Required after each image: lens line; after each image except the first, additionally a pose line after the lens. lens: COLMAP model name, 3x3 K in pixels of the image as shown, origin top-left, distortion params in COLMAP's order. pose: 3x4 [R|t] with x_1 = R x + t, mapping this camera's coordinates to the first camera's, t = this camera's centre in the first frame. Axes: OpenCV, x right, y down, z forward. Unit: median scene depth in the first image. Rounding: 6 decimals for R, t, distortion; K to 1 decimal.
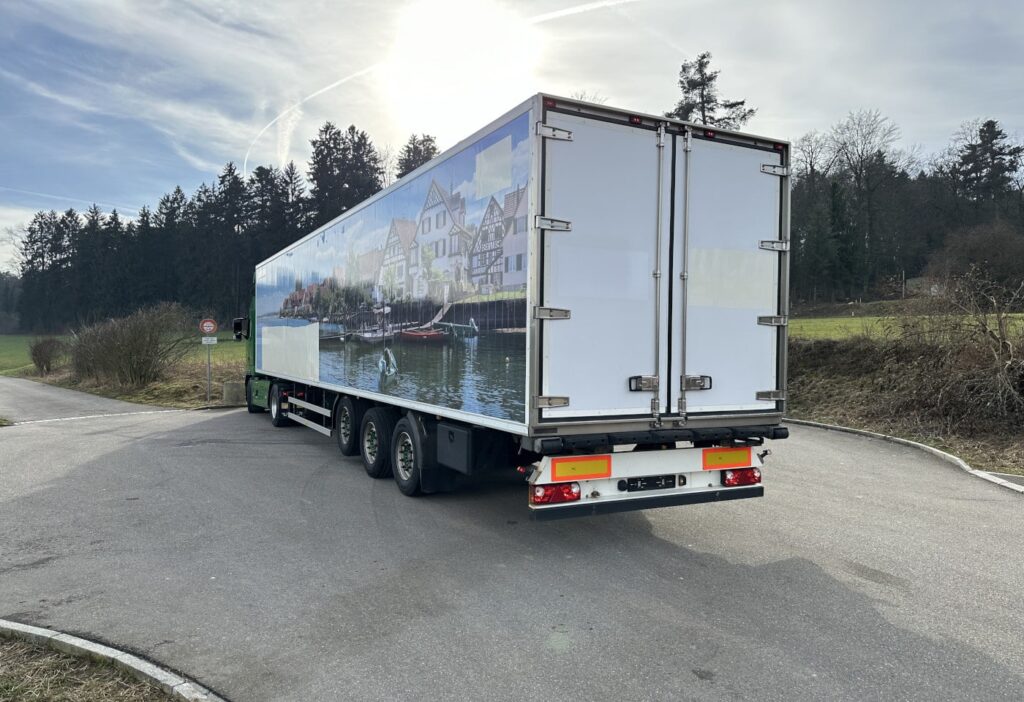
lens RADIAL K [[720.2, 0, 507.5], [0, 720.2, 368.6], [0, 0, 1]] dist [-0.002097, 0.000610]
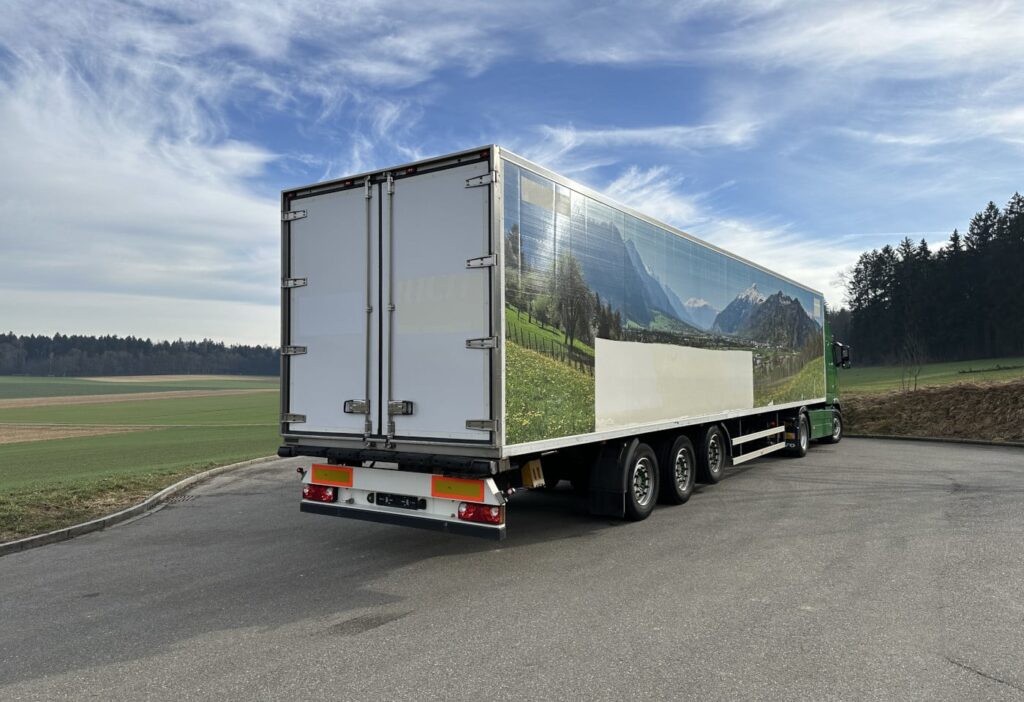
lens RADIAL K [[720.4, 0, 512.0], [0, 720.4, 351.0], [0, 0, 1]] dist [0.057902, -0.093296]
pose [[0.494128, -0.043982, -0.868276, 1.249794], [-0.013996, 0.998188, -0.058527, -0.003816], [0.869277, 0.041072, 0.492617, 0.617872]]
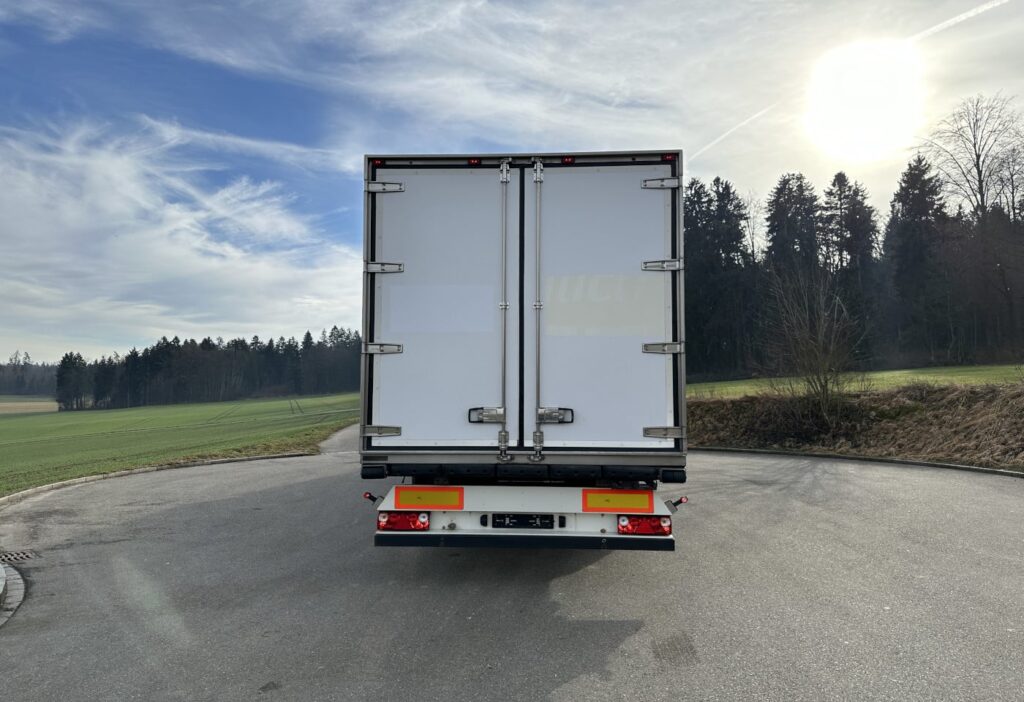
lens RADIAL K [[719.1, 0, 515.1], [0, 719.1, 339.4], [0, 0, 1]] dist [0.056232, -0.067725]
pose [[0.868863, -0.047321, -0.492787, 0.687254], [-0.007510, 0.994046, -0.108698, 0.023023], [0.494996, 0.098144, 0.863334, 0.141975]]
